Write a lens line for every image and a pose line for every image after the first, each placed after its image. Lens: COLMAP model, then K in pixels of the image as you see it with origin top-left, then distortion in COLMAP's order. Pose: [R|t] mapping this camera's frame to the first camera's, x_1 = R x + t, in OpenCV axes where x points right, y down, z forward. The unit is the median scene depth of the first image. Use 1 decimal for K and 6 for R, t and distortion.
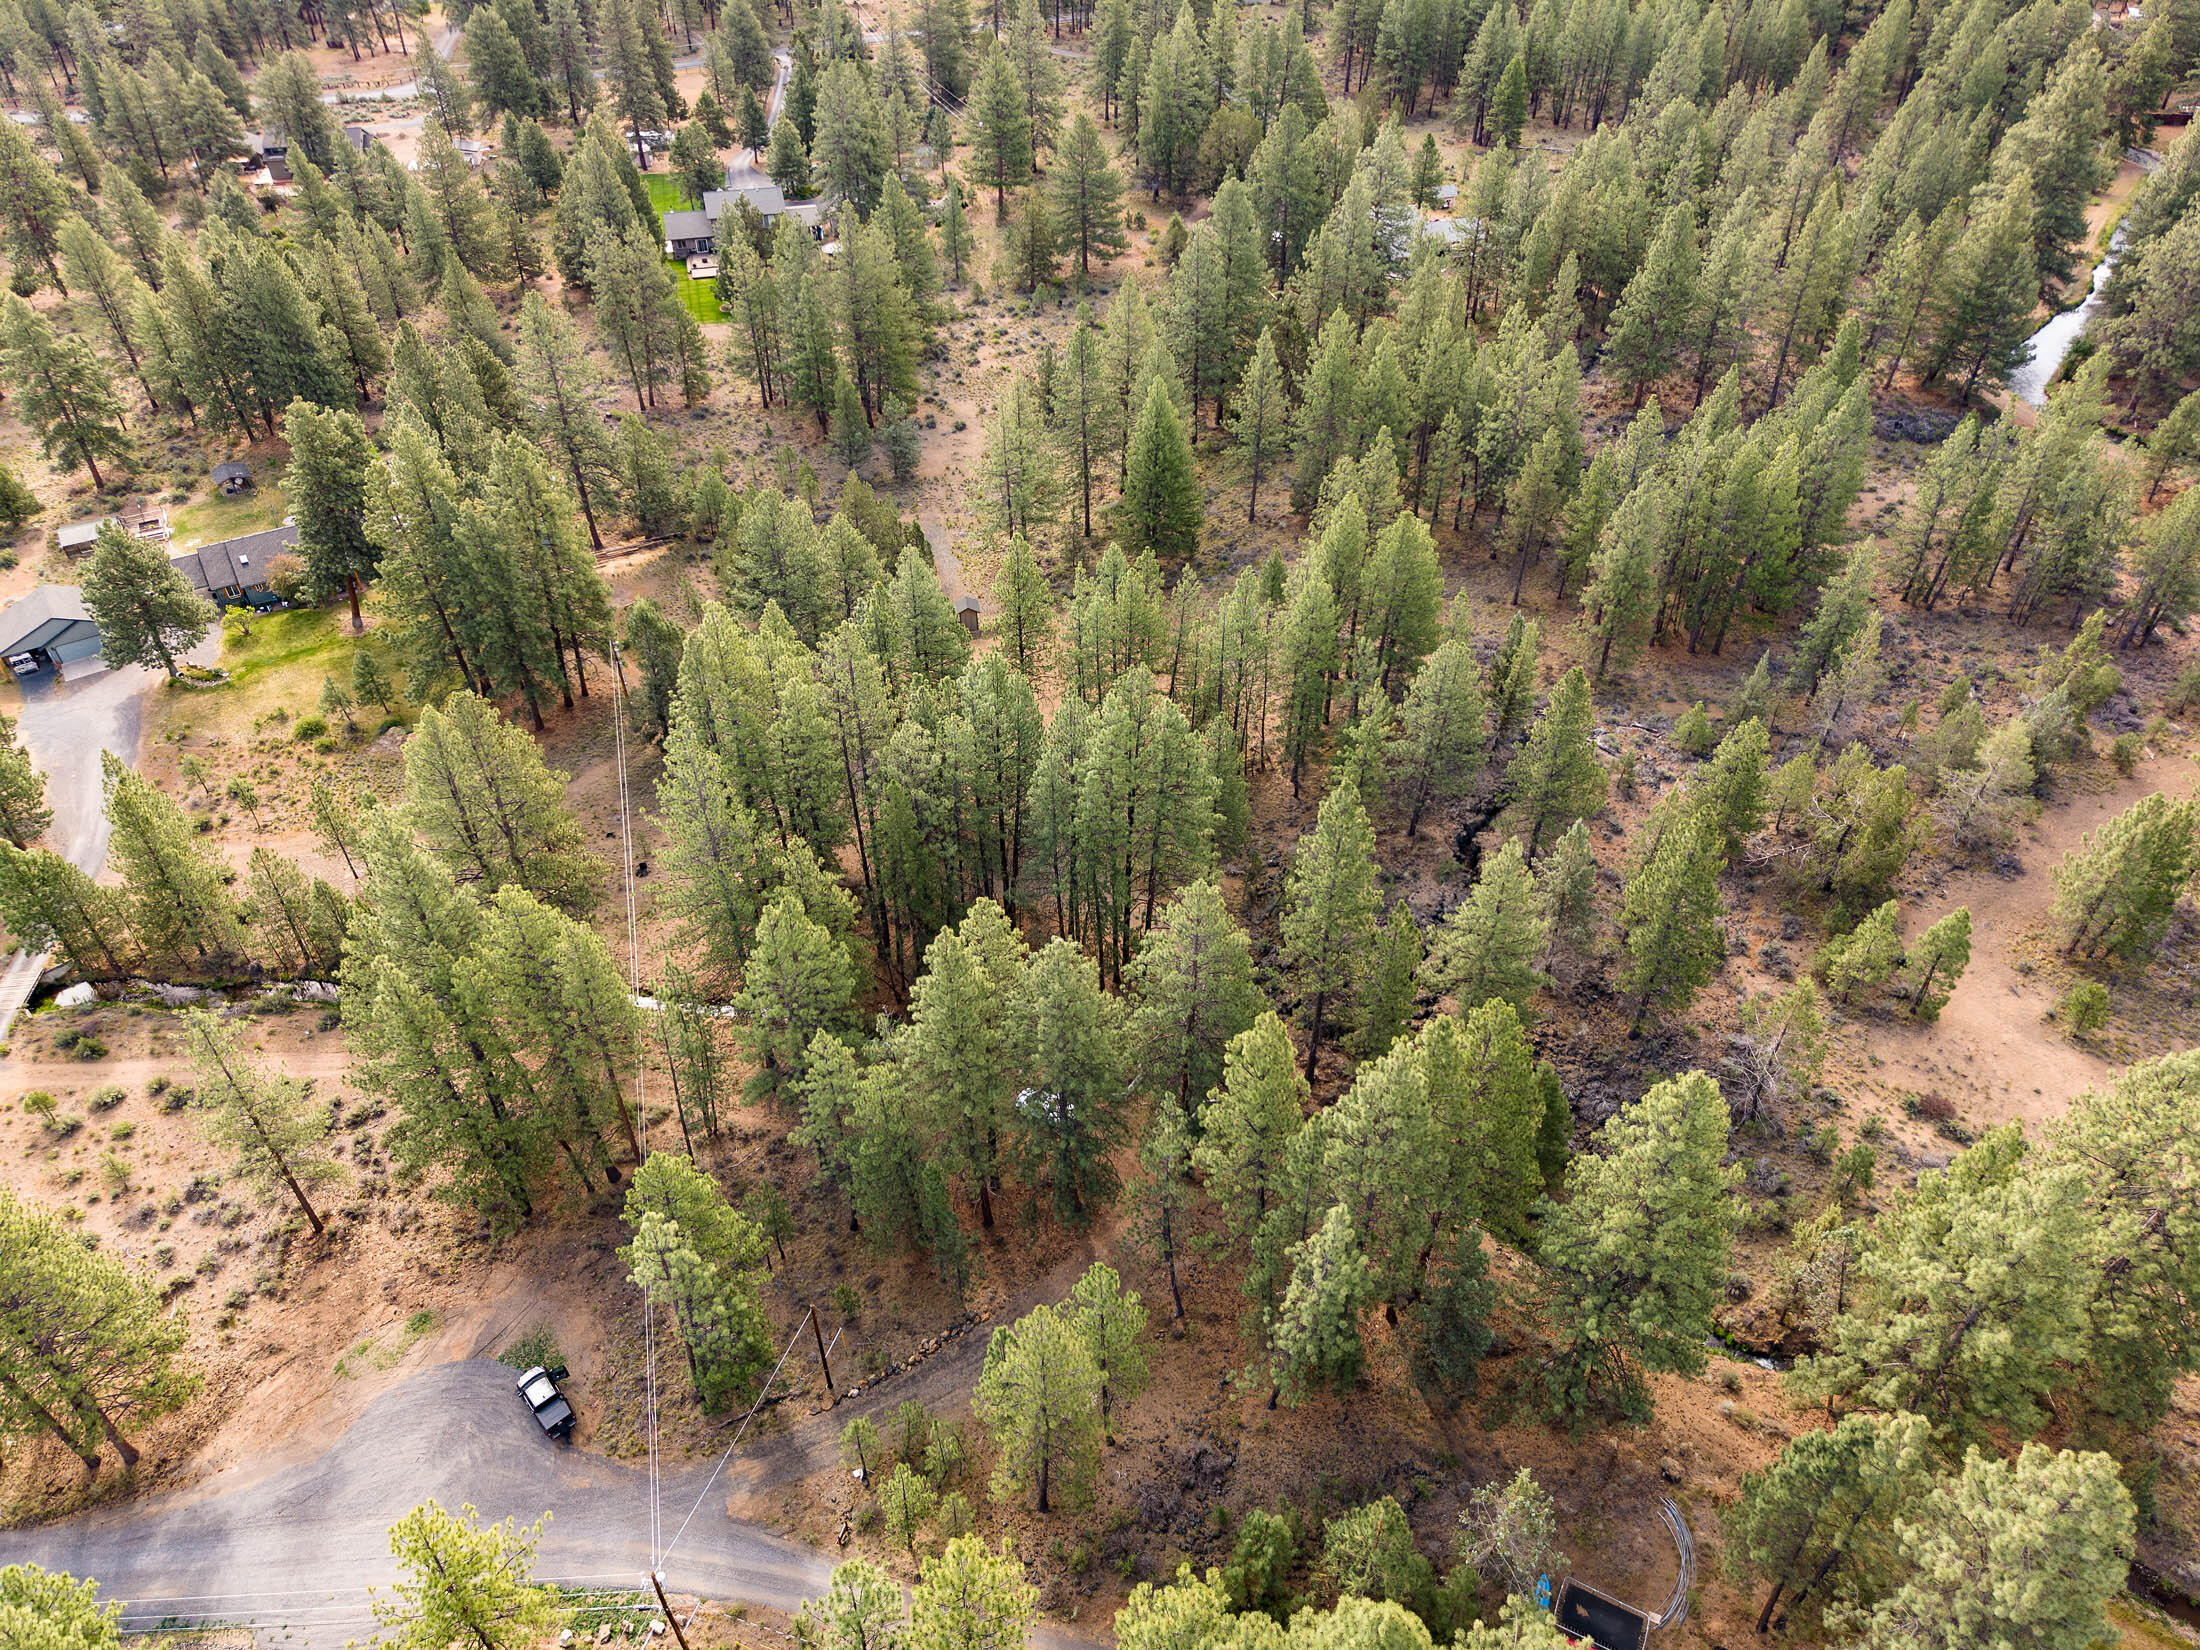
lens RADIAL K [[1484.4, 0, 1106.6], [0, 1484.4, 828.9], [0, 0, 1]] dist [0.015057, -0.015120]
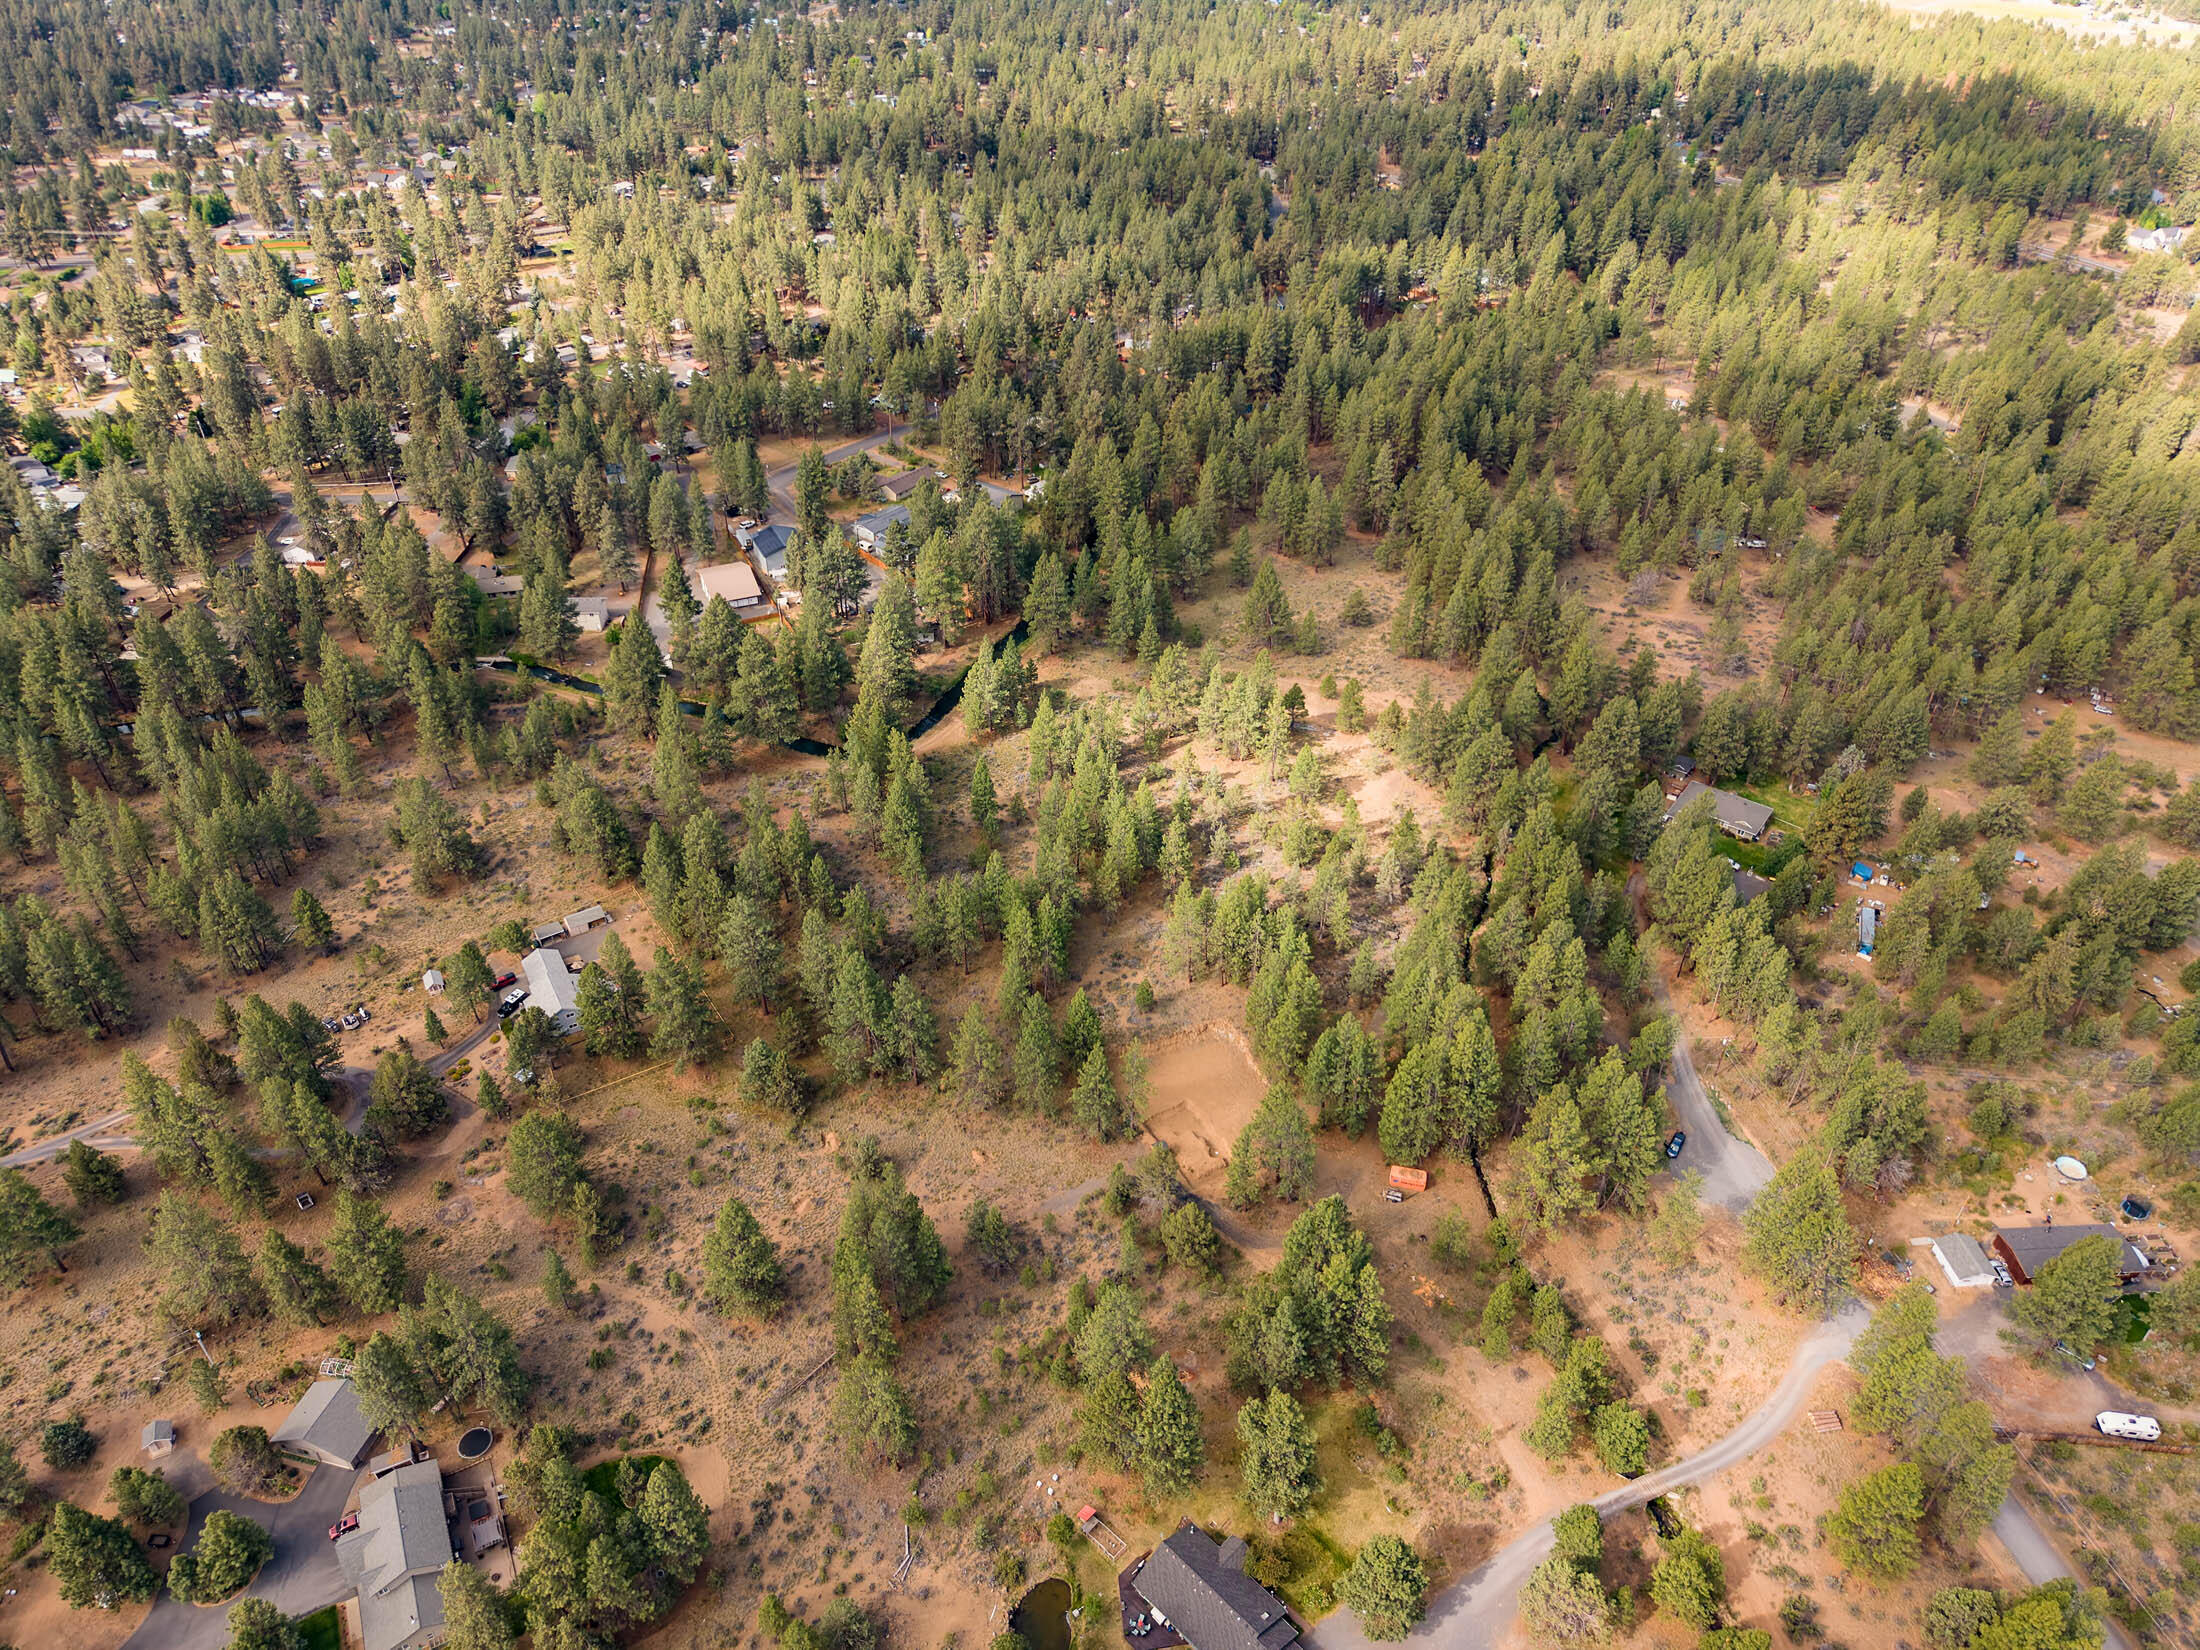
lens RADIAL K [[1484.4, 0, 1108.3], [0, 1484.4, 817.0], [0, 0, 1]] dist [0.015057, -0.015120]
pose [[-0.247466, -0.557451, 0.792470, -1.243491], [0.627201, 0.531248, 0.569556, -1.391243], [-0.738498, 0.637984, 0.218168, 0.478479]]
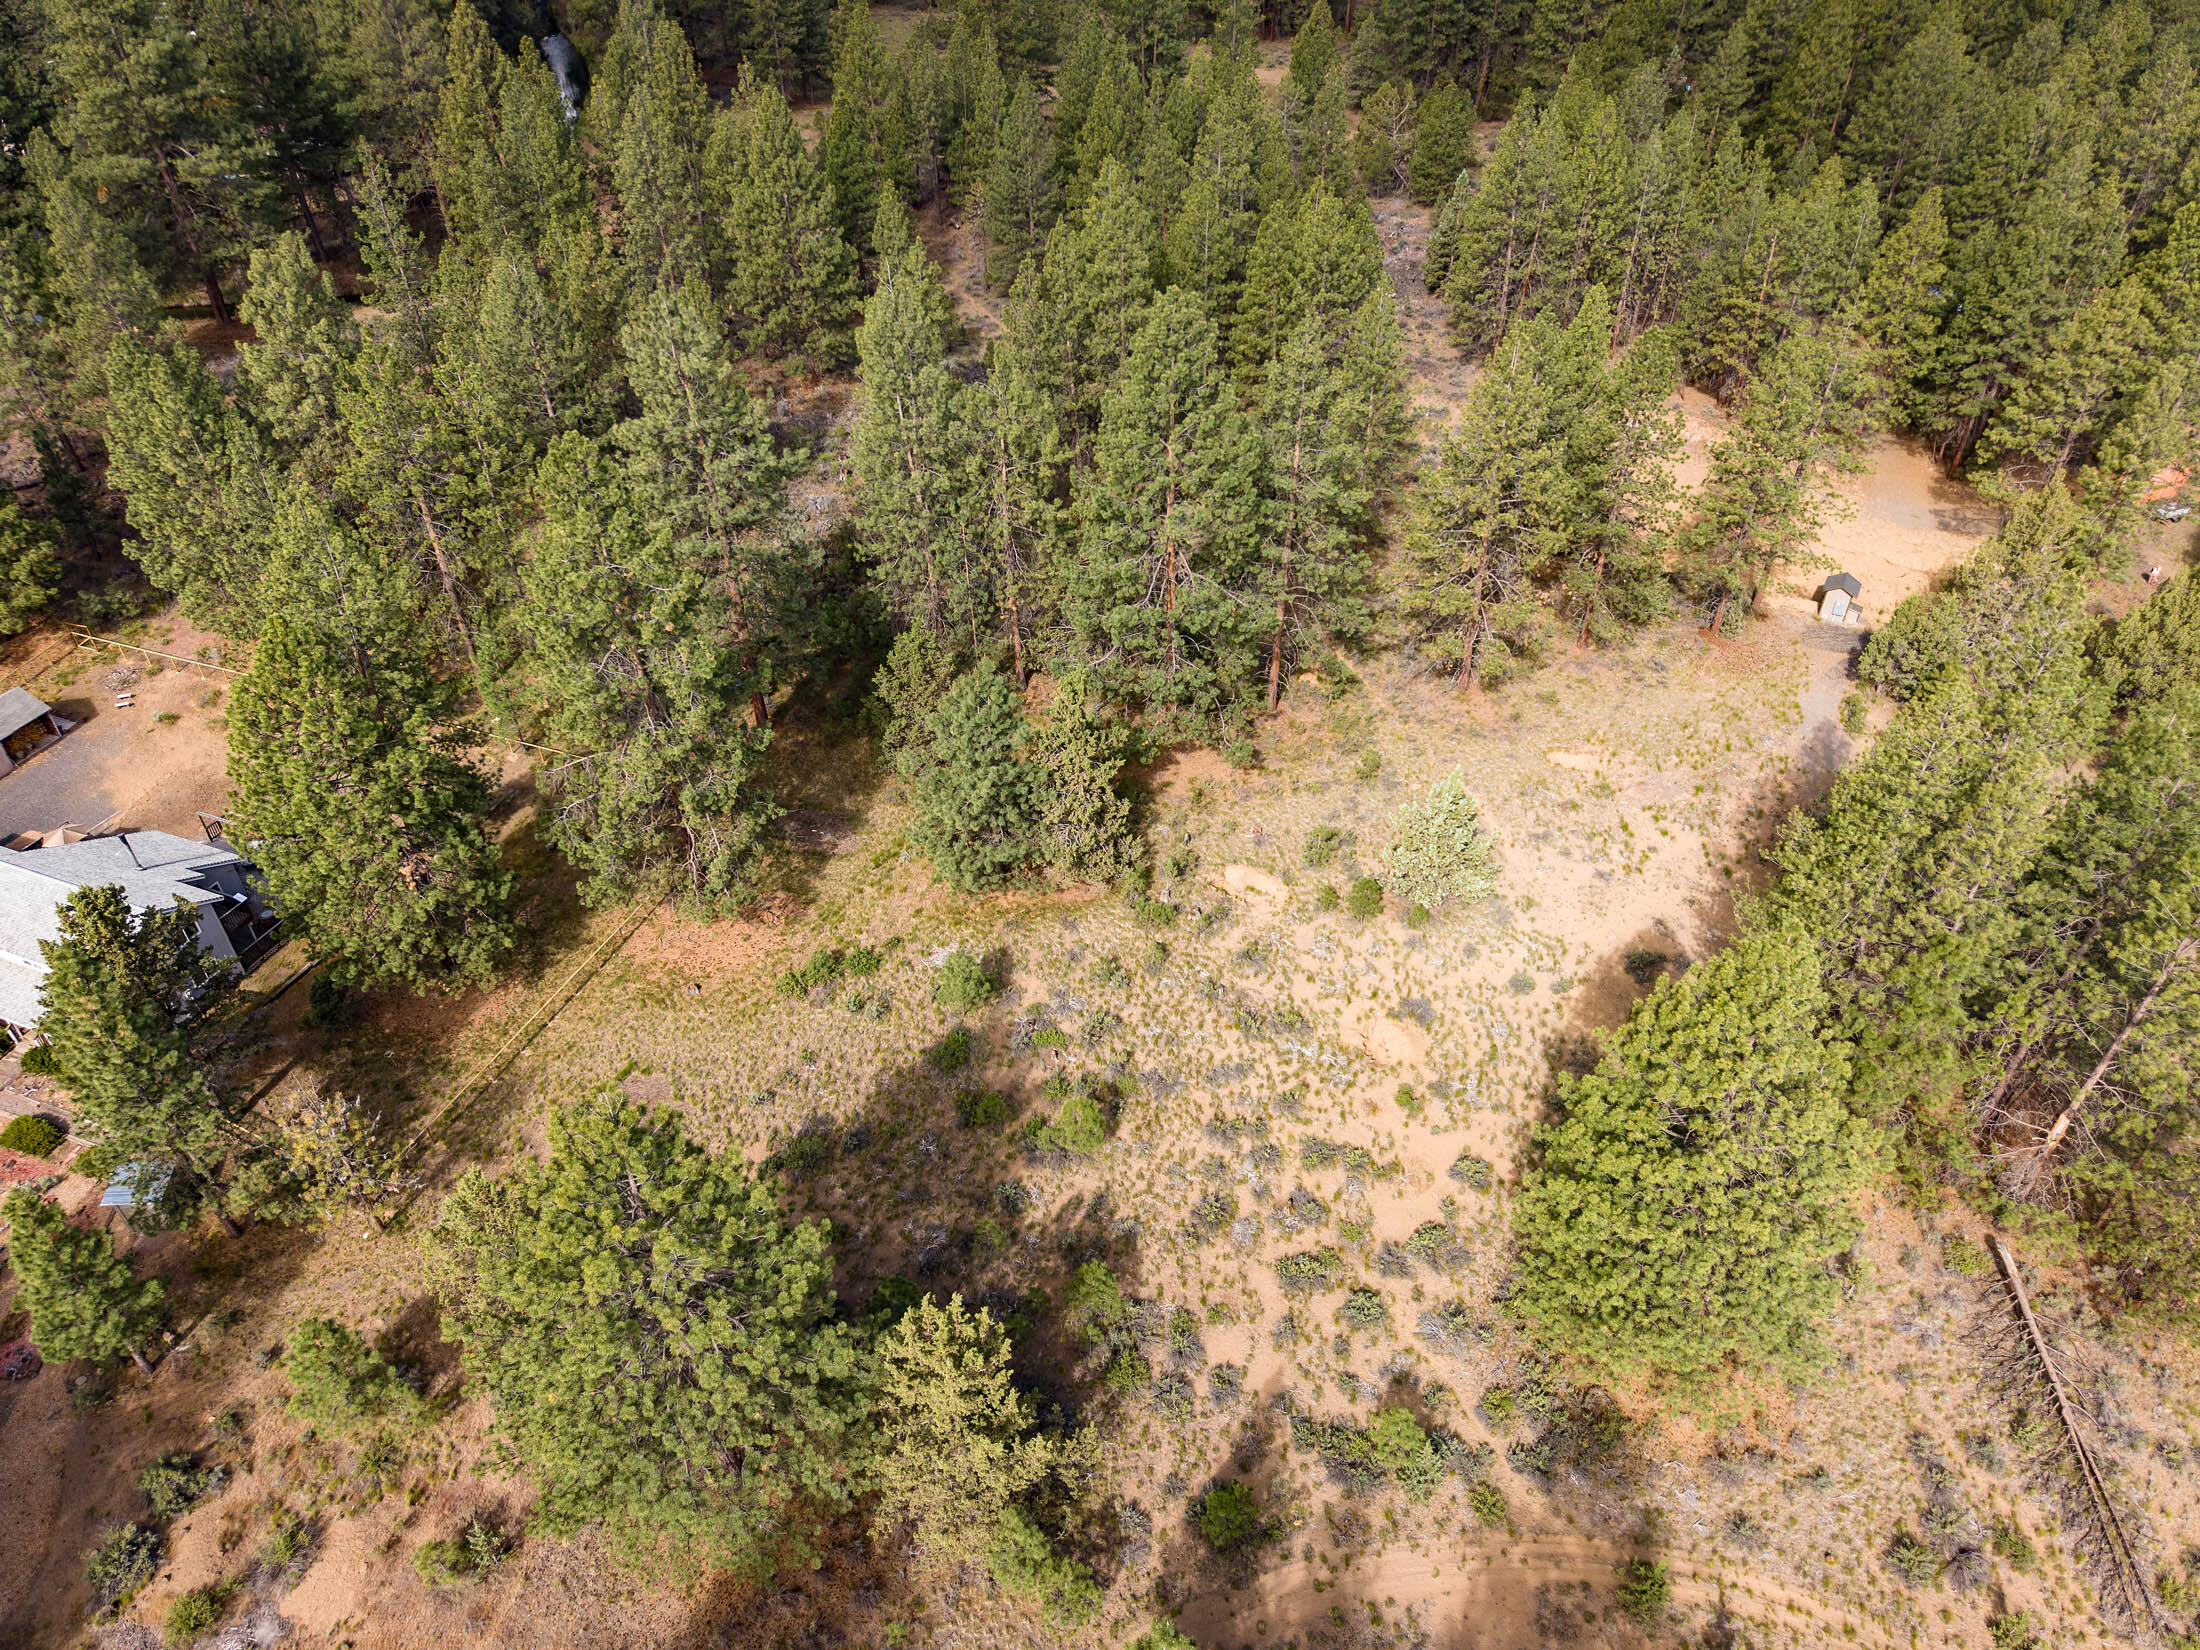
lens RADIAL K [[1484.4, 0, 1097.0], [0, 1484.4, 822.1], [0, 0, 1]] dist [0.015057, -0.015120]
pose [[-0.783408, -0.374440, 0.496050, -0.231094], [0.412051, 0.284596, 0.865574, -0.949408], [-0.465280, 0.882496, -0.068667, 1.389585]]
